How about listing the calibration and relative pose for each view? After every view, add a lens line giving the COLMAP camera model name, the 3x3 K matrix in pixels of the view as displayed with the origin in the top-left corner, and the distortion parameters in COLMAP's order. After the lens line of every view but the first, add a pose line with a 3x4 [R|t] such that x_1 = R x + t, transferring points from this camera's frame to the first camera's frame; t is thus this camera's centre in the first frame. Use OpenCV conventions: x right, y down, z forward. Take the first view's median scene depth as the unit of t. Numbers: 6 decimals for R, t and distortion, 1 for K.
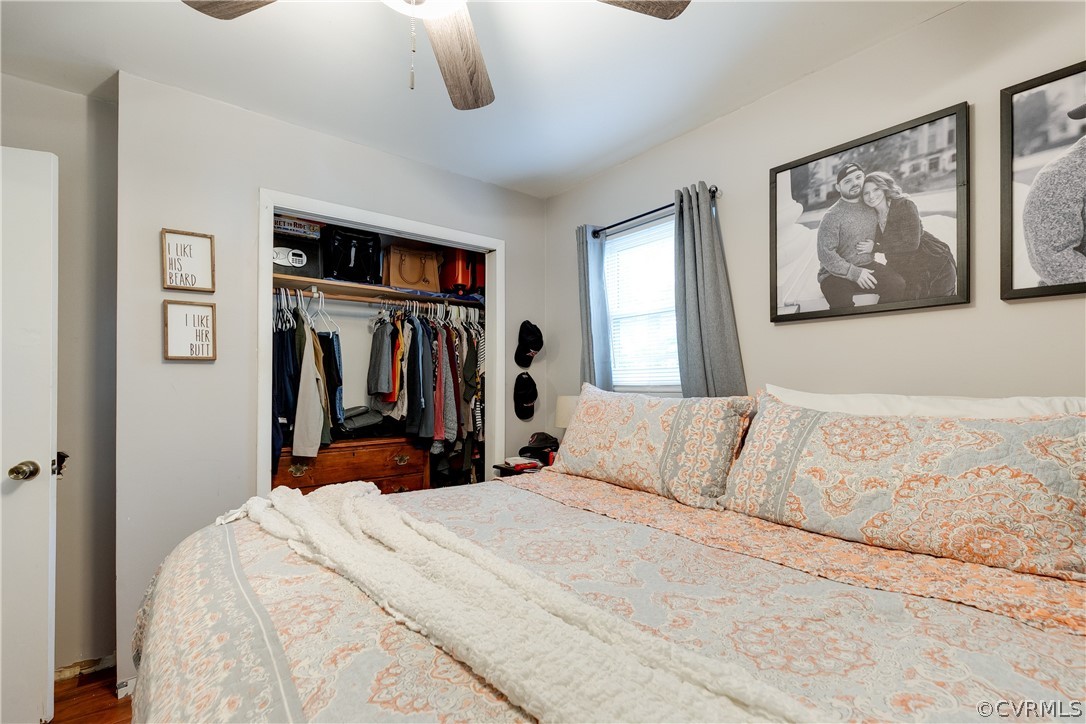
lens RADIAL K [[493.8, 0, 561.0], [0, 493.8, 380.7], [0, 0, 1]] dist [0.002309, -0.001881]
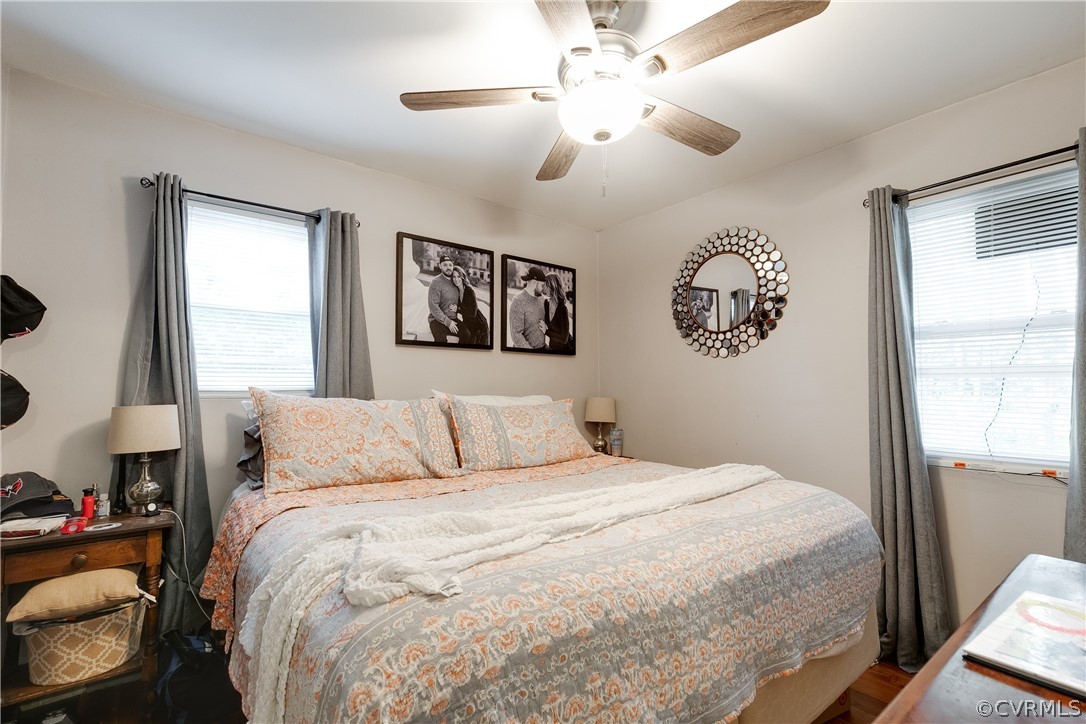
lens RADIAL K [[493.8, 0, 543.5], [0, 493.8, 362.7], [0, 0, 1]] dist [0.002309, -0.001881]
pose [[0.023840, 0.061776, 0.997805, -1.046260], [-0.006383, 0.998078, -0.061640, 0.015629], [-0.999695, -0.004900, 0.024188, 0.659312]]
